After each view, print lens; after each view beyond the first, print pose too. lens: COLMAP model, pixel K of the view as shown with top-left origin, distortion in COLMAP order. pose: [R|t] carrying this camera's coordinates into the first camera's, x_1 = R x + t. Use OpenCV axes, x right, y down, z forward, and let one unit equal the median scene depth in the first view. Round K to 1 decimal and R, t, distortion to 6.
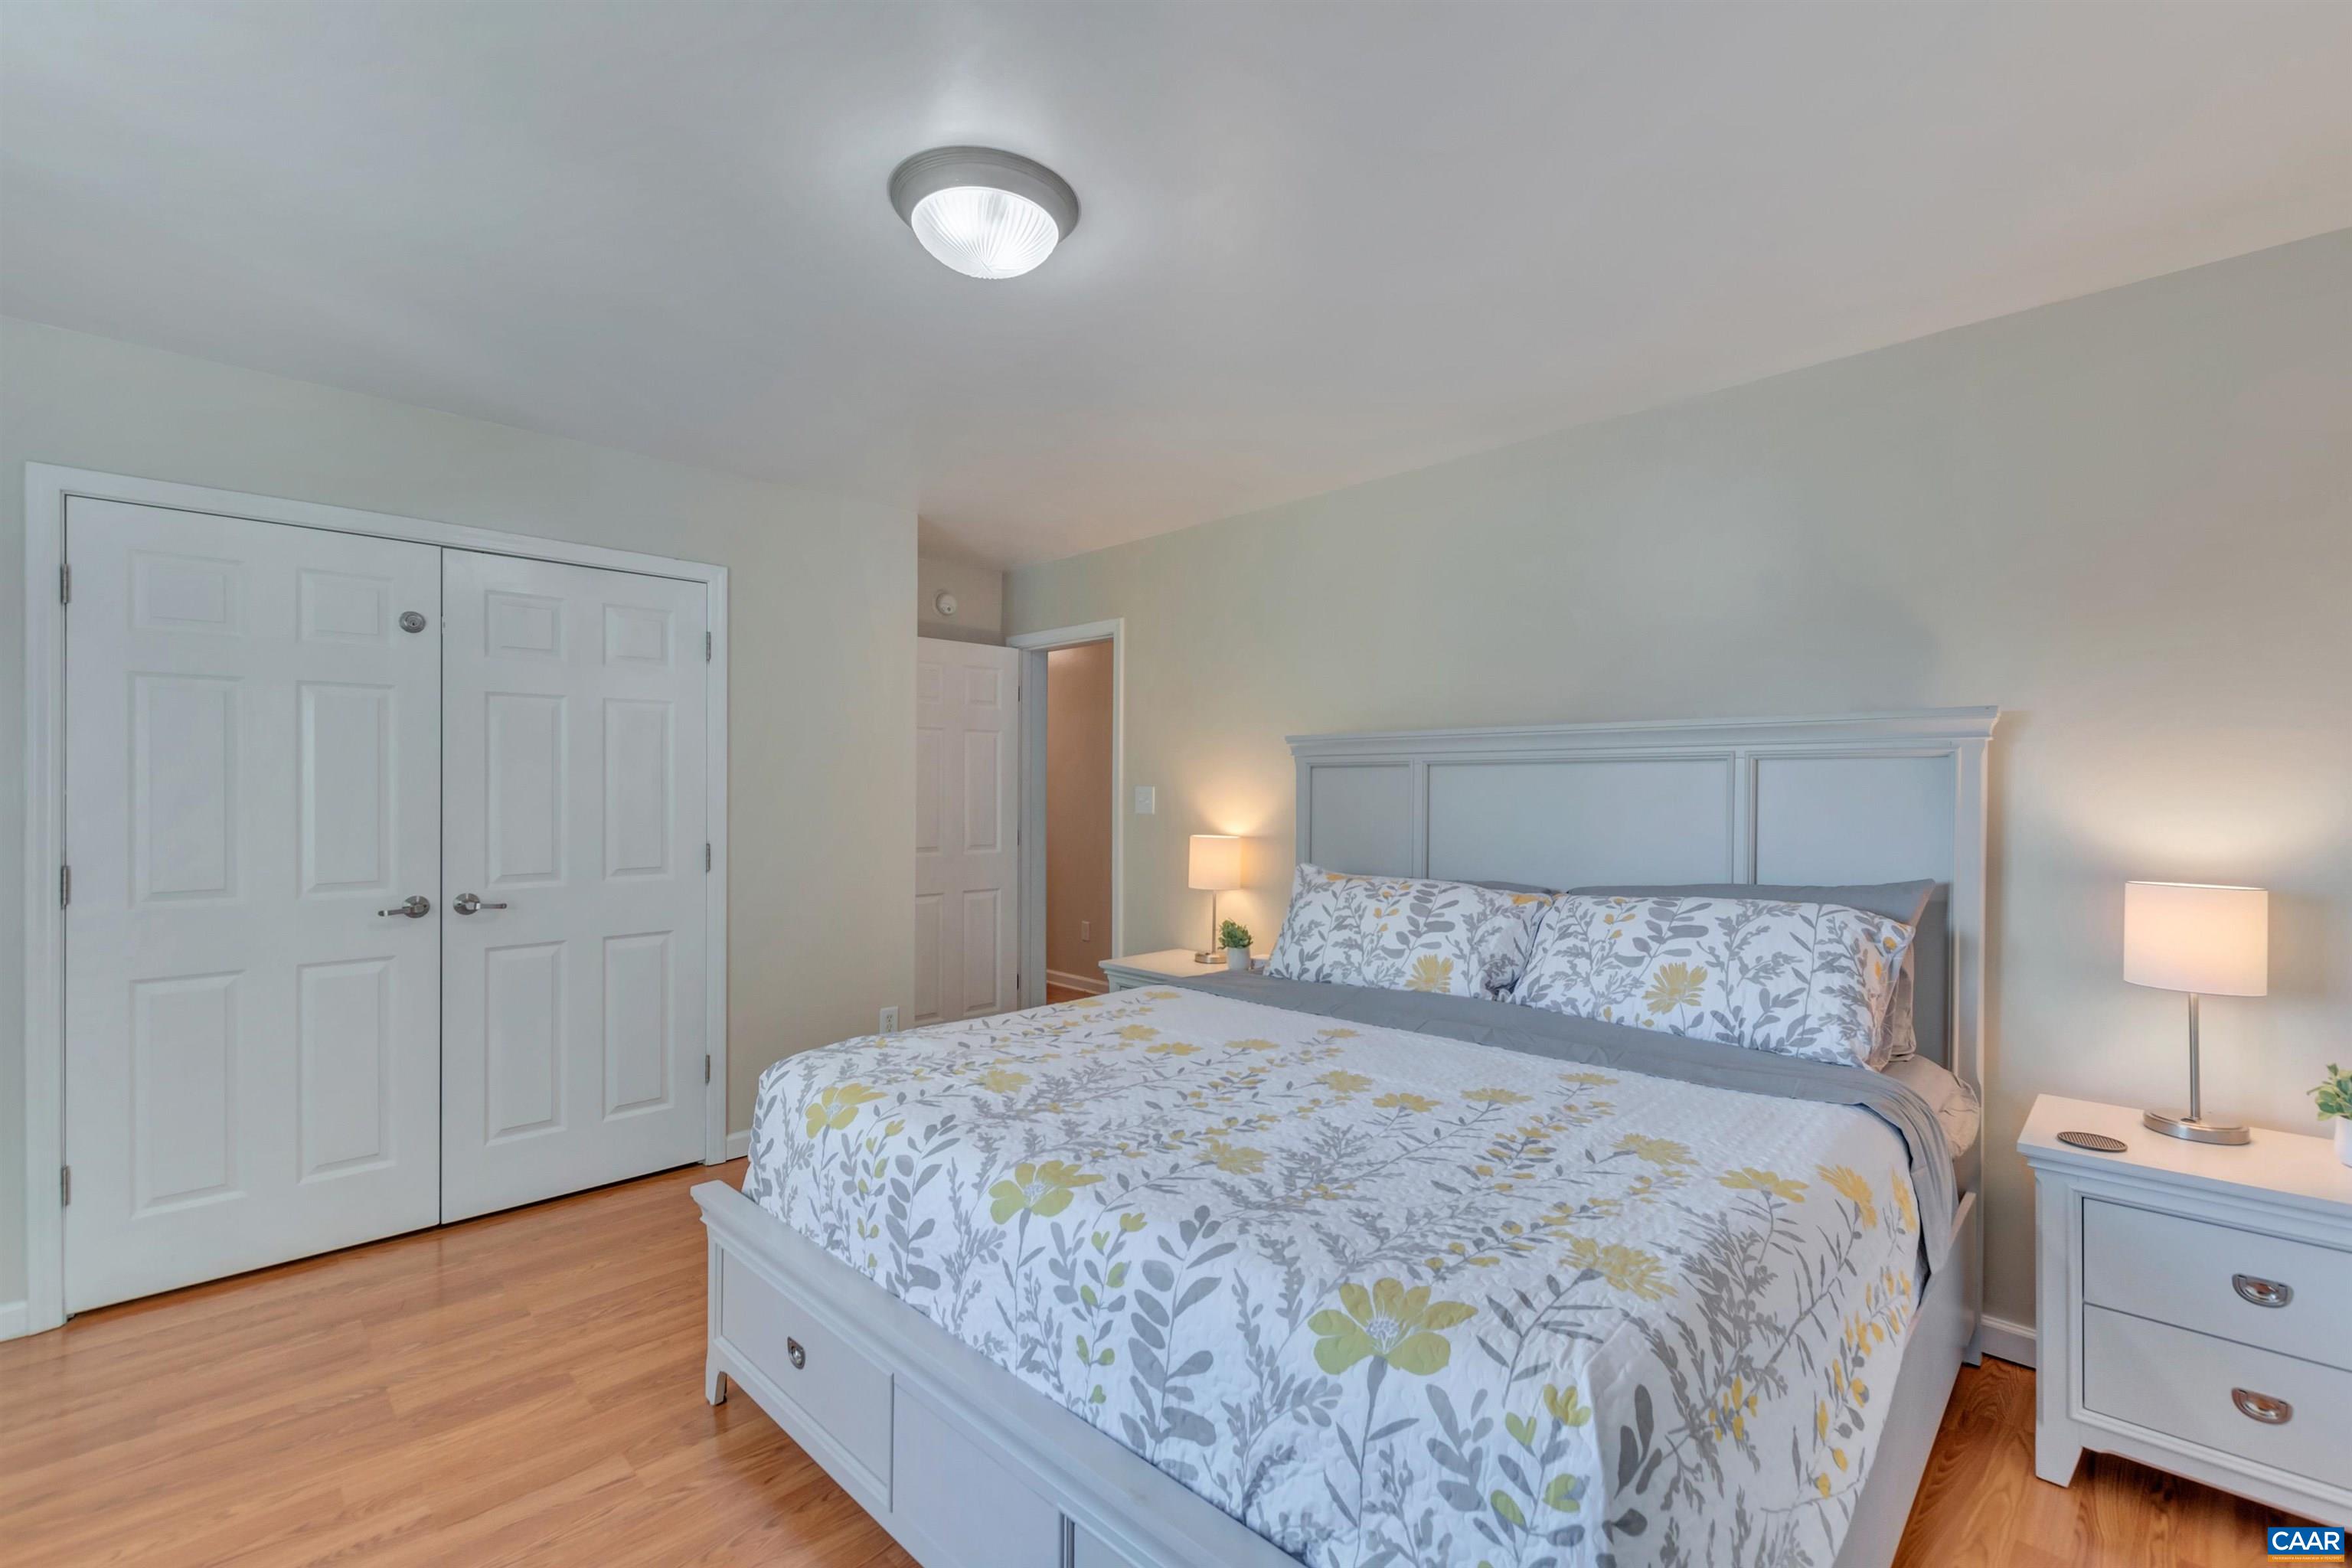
lens RADIAL K [[1035.8, 0, 1176.2], [0, 1035.8, 777.2], [0, 0, 1]] dist [0.004502, -0.002321]
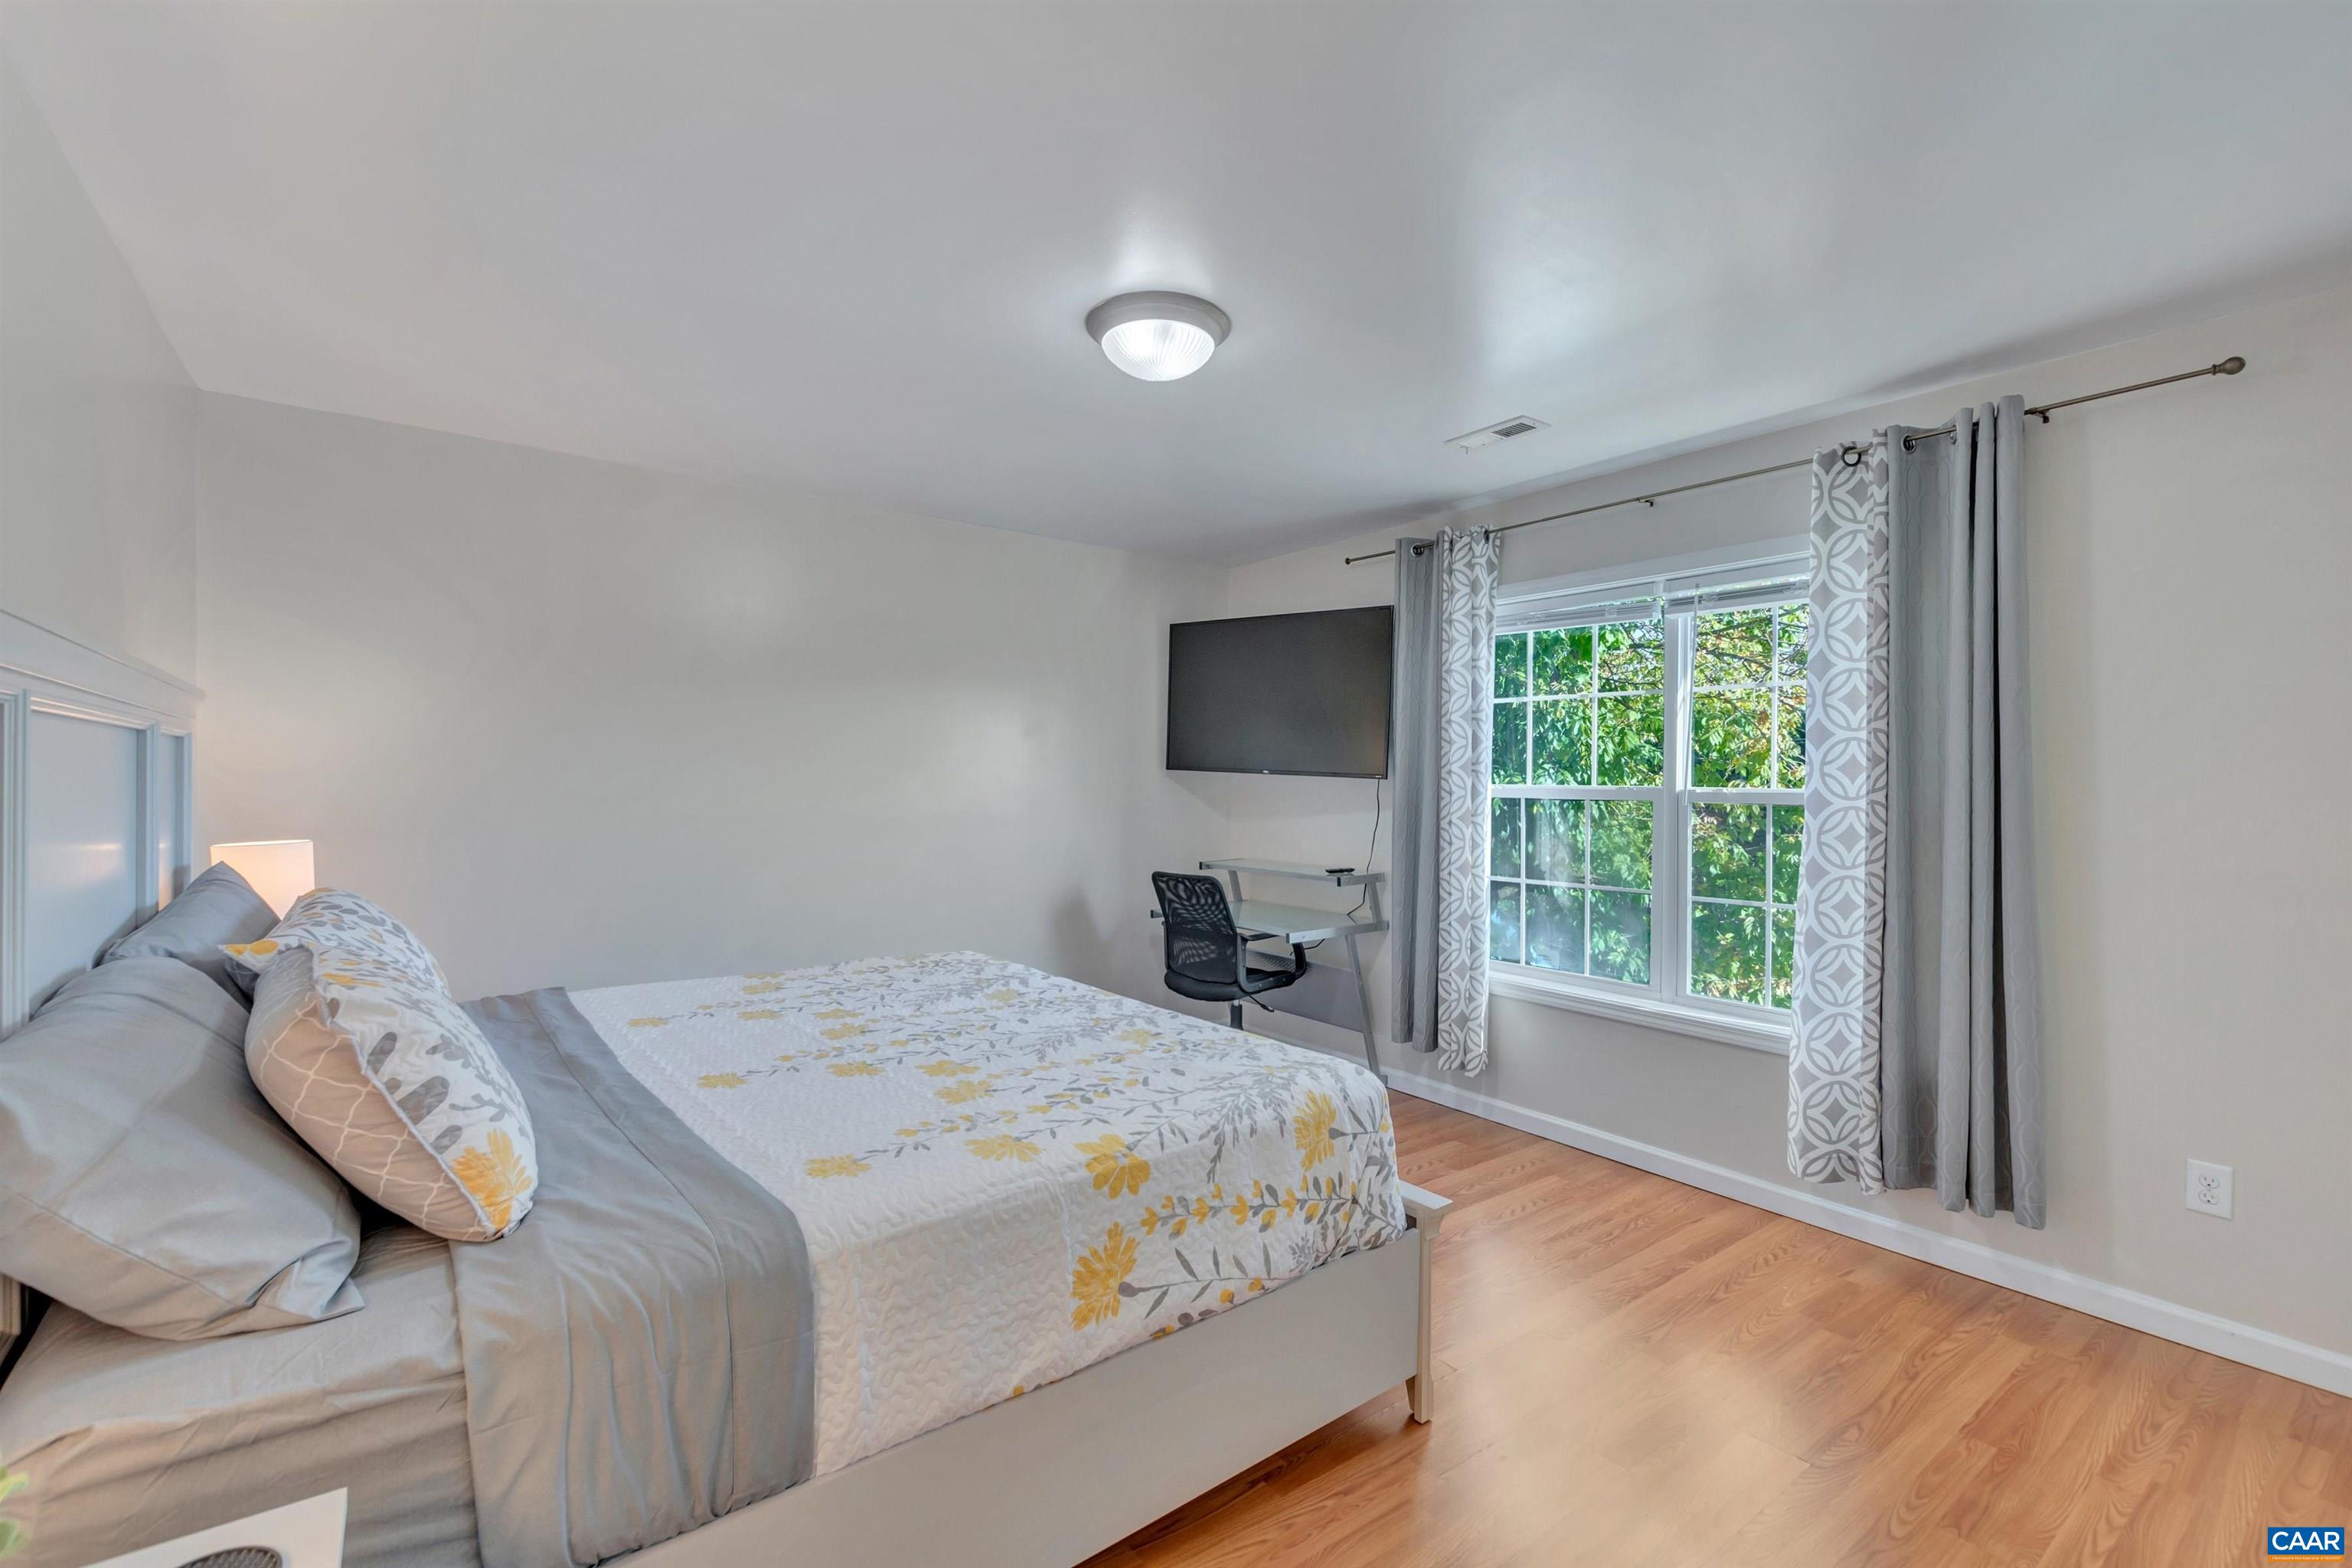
lens RADIAL K [[1035.8, 0, 1175.6], [0, 1035.8, 793.0], [0, 0, 1]] dist [0.004502, -0.002321]
pose [[-0.989500, -0.009617, 0.144212, -0.169248], [-0.009539, 0.999954, 0.001237, 0.022788], [-0.144217, -0.000152, -0.989546, 2.036370]]
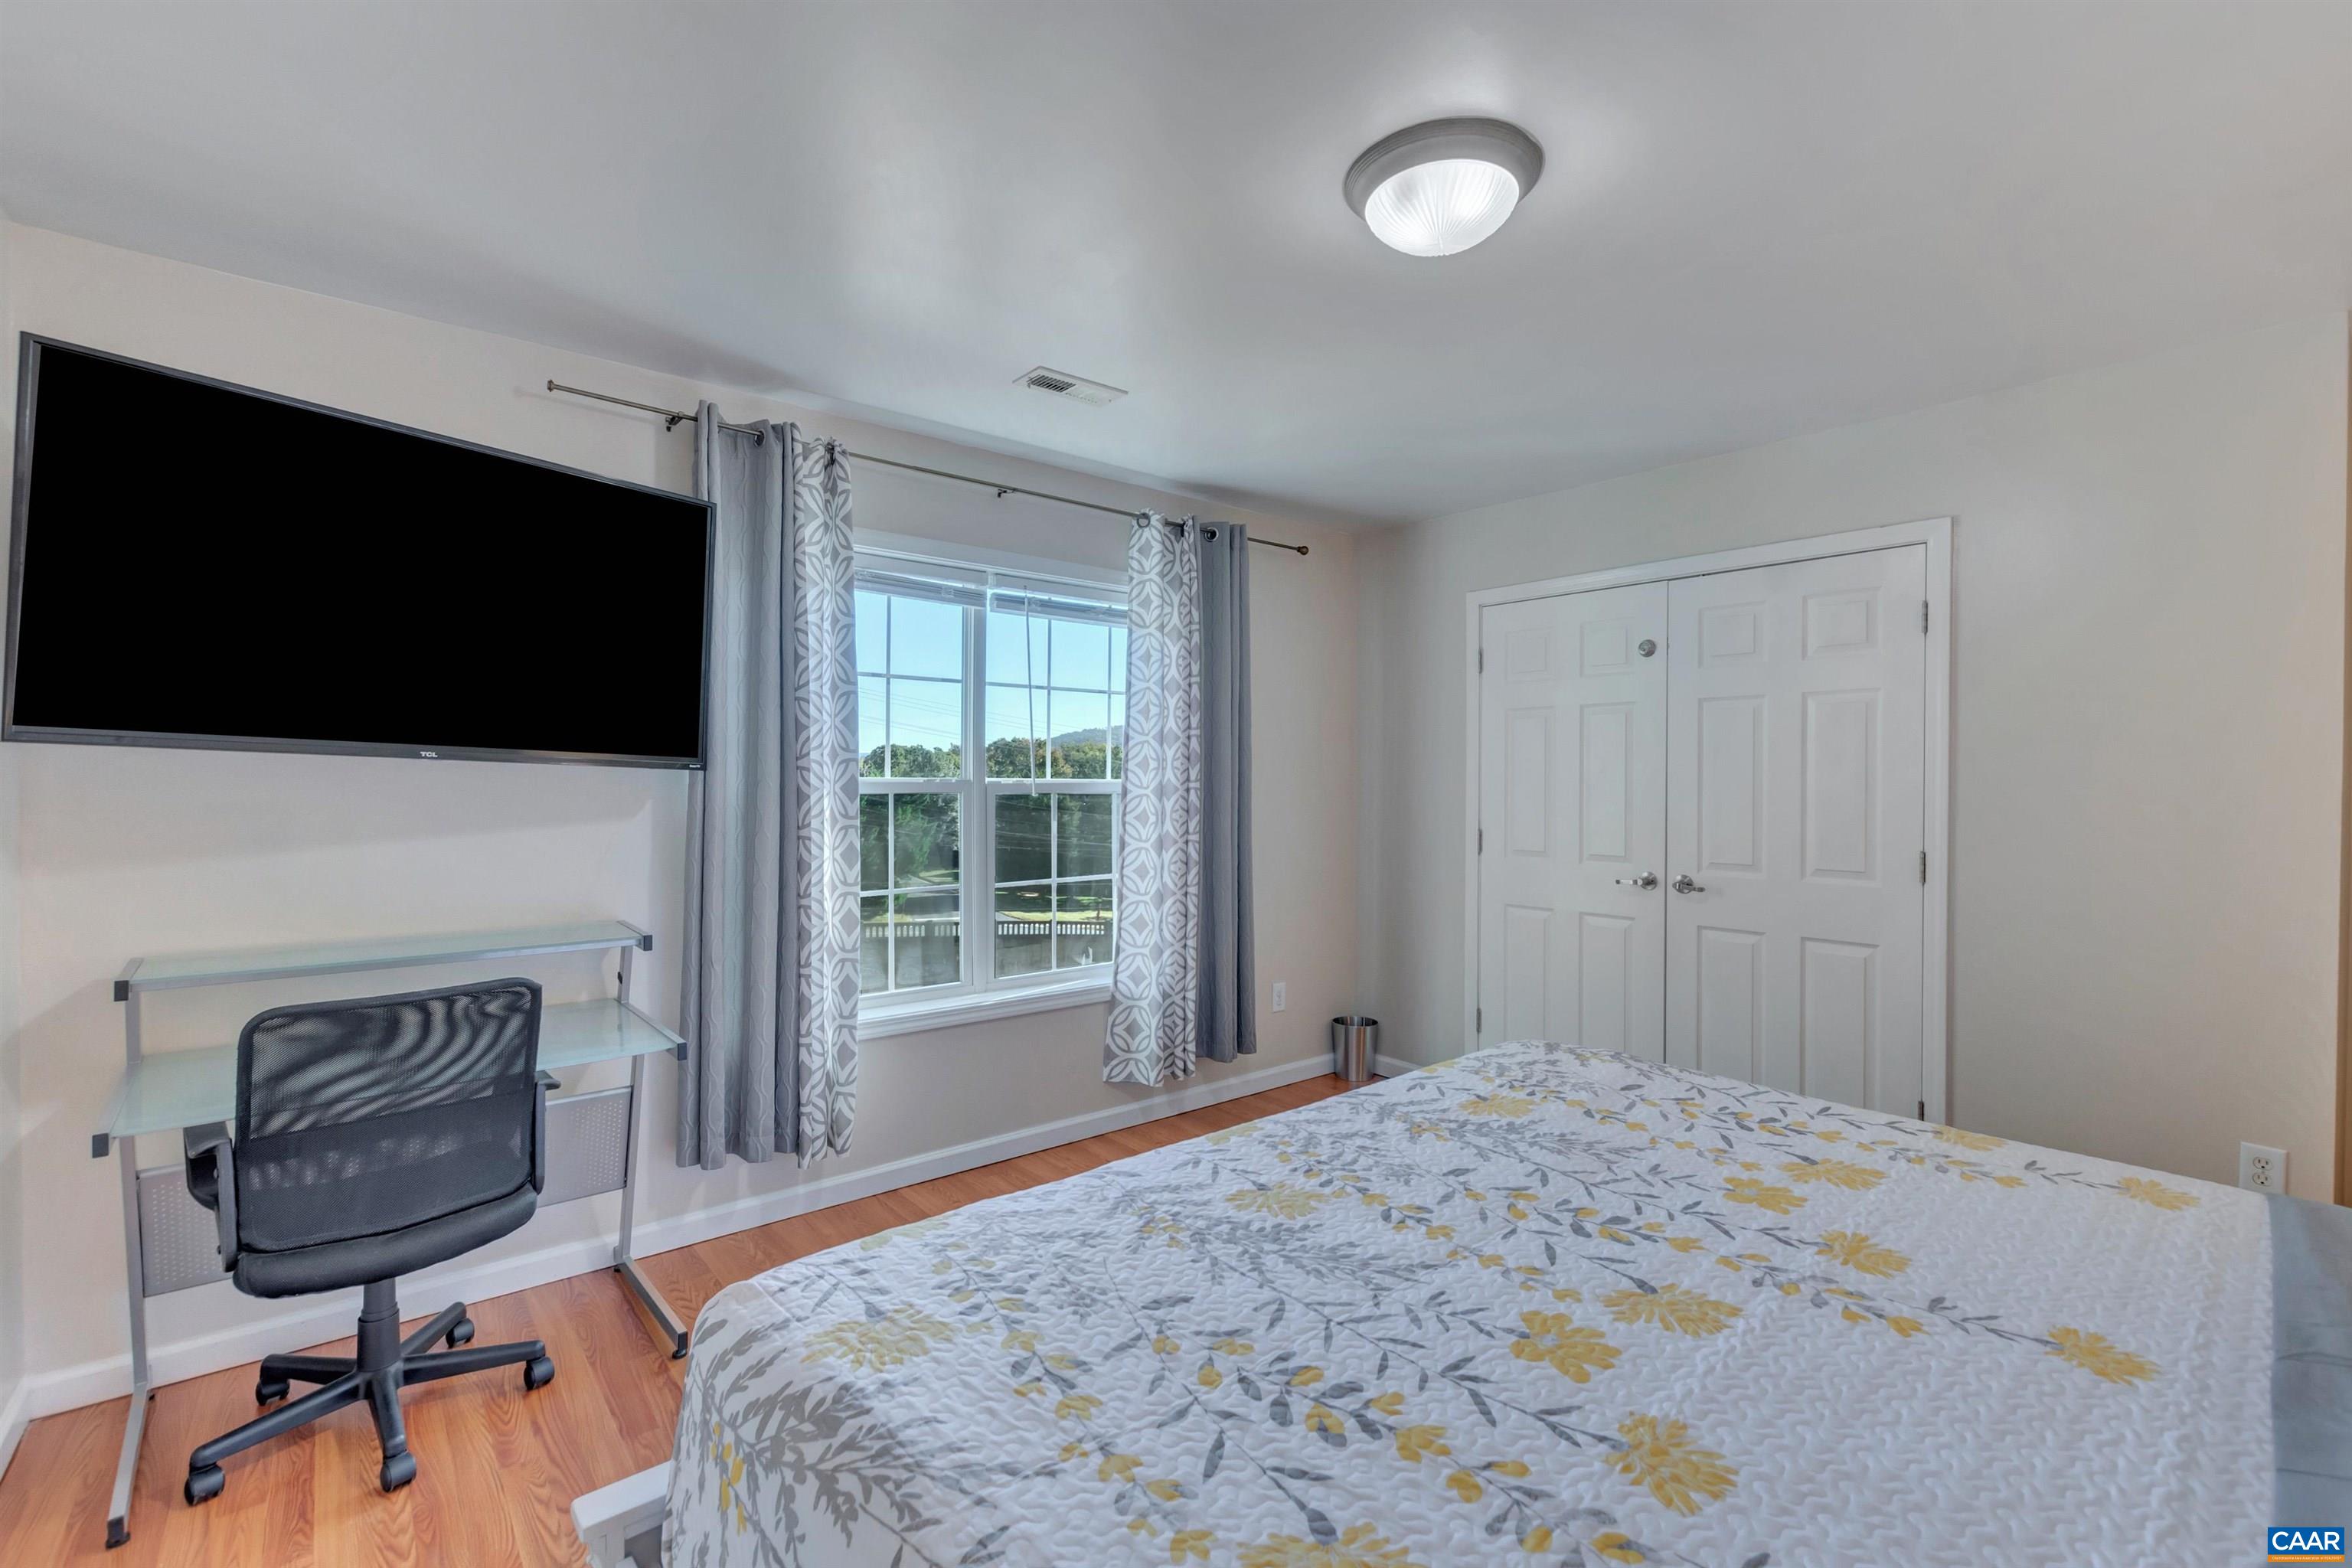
lens RADIAL K [[1035.8, 0, 1174.8], [0, 1035.8, 768.1], [0, 0, 1]] dist [0.004502, -0.002321]
pose [[-0.096327, -0.013334, -0.995260, 0.801883], [0.005070, 0.999891, -0.013887, 0.009712], [0.995337, -0.006384, -0.096249, 0.845032]]
